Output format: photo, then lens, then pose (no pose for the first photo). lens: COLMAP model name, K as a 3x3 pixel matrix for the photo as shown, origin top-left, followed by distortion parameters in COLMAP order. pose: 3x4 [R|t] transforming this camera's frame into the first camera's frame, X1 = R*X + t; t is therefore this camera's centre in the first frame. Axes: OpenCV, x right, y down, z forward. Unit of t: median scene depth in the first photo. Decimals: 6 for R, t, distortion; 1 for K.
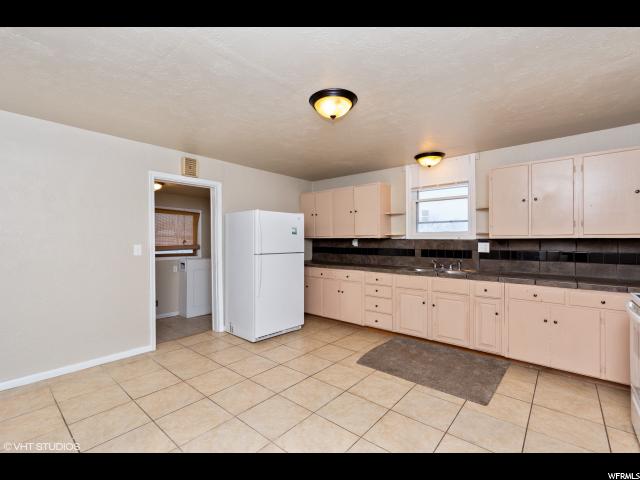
lens RADIAL K [[288.0, 0, 319.7], [0, 288.0, 241.6], [0, 0, 1]] dist [0.000839, 0.000044]
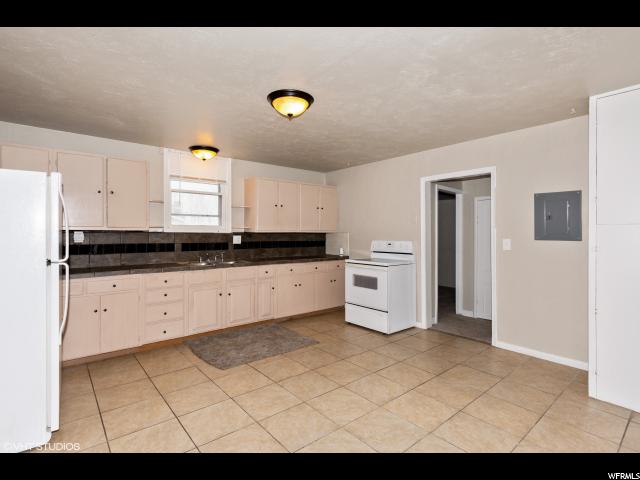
lens RADIAL K [[317.7, 0, 319.7], [0, 317.7, 231.6], [0, 0, 1]] dist [-0.000161, 0.000016]
pose [[0.163263, 0.003814, 0.986575, -0.631544], [0.001786, 0.999990, -0.004161, -0.006176], [-0.986581, 0.002442, 0.163255, 0.420992]]
